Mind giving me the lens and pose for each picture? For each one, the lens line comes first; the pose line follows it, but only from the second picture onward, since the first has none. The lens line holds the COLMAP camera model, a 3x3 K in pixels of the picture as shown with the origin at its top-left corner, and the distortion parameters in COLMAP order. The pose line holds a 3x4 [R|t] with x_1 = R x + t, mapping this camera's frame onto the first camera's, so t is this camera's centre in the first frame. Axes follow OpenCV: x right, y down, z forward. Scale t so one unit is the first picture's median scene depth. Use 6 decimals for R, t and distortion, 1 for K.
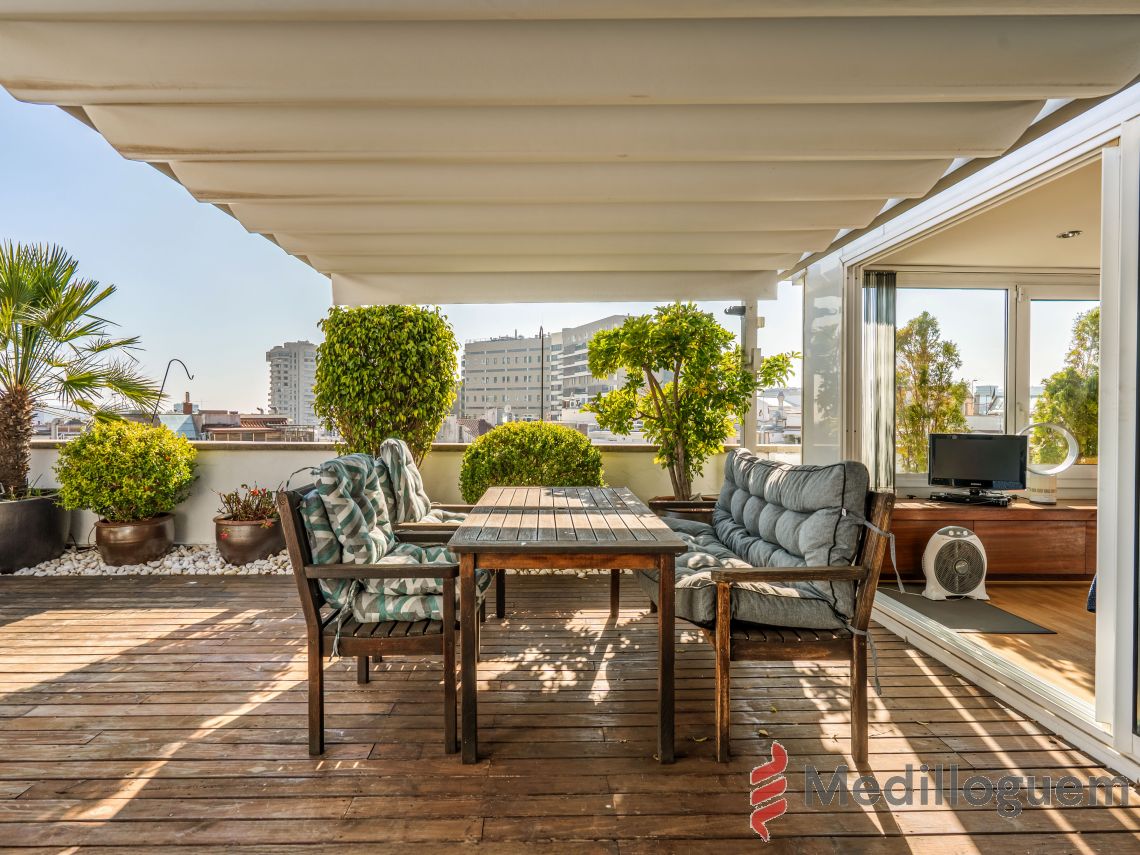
lens RADIAL K [[622.5, 0, 563.2], [0, 622.5, 425.3], [0, 0, 1]] dist [0.001053, 0.001396]
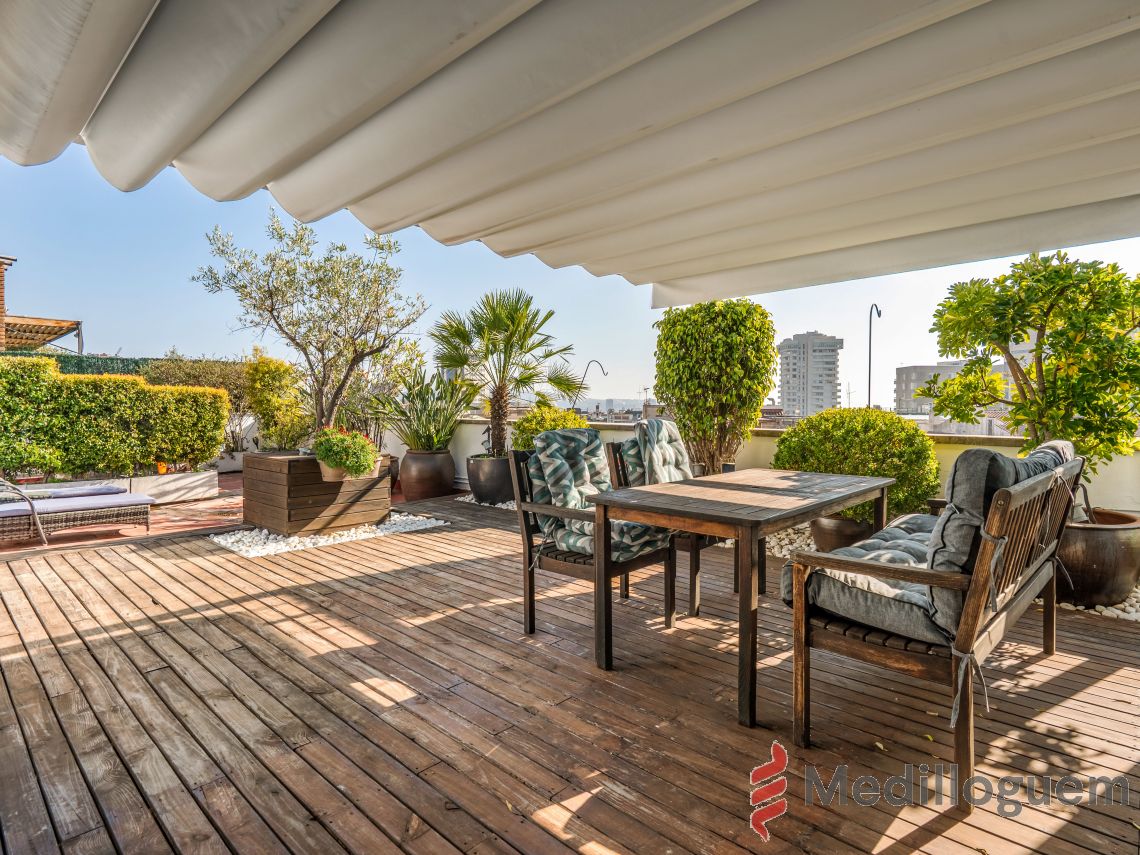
lens RADIAL K [[622.5, 0, 545.2], [0, 622.5, 417.8], [0, 0, 1]] dist [0.001053, 0.001396]
pose [[0.695900, 0.013560, -0.718011, 0.319092], [-0.012312, 0.999900, 0.006950, 0.009304], [0.718033, 0.004004, 0.695997, 0.012647]]
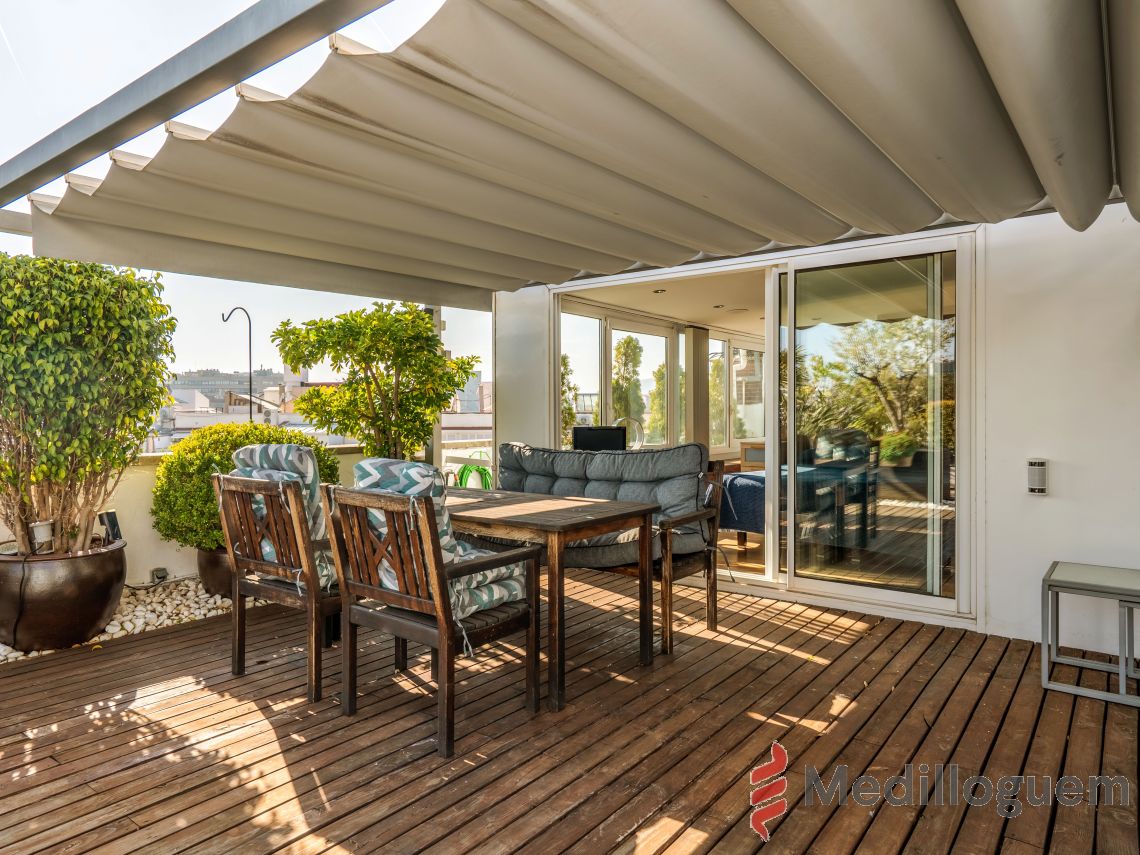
lens RADIAL K [[714.6, 0, 575.6], [0, 714.6, 429.8], [0, 0, 1]] dist [0.019655, -0.000406]
pose [[0.632508, -0.027105, 0.774079, -0.566855], [0.018384, 0.999631, 0.019982, -0.008542], [-0.774335, 0.001592, 0.632773, 0.053423]]
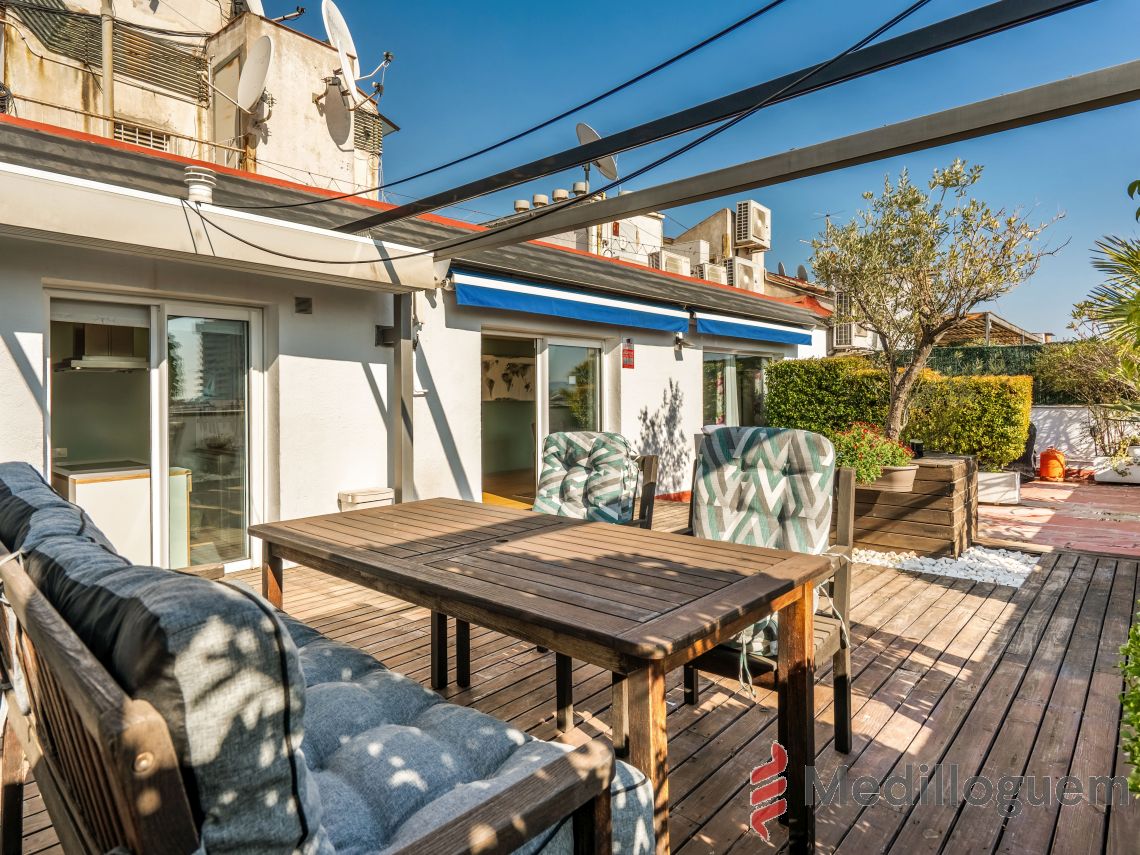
lens RADIAL K [[650.0, 0, 565.8], [0, 650.0, 399.1], [0, 0, 1]] dist [0.004447, 0.003826]
pose [[-0.688502, 0.004818, -0.725219, 0.270083], [-0.006931, 0.999889, 0.013223, -0.011678], [0.725202, 0.014131, -0.688392, 0.967800]]
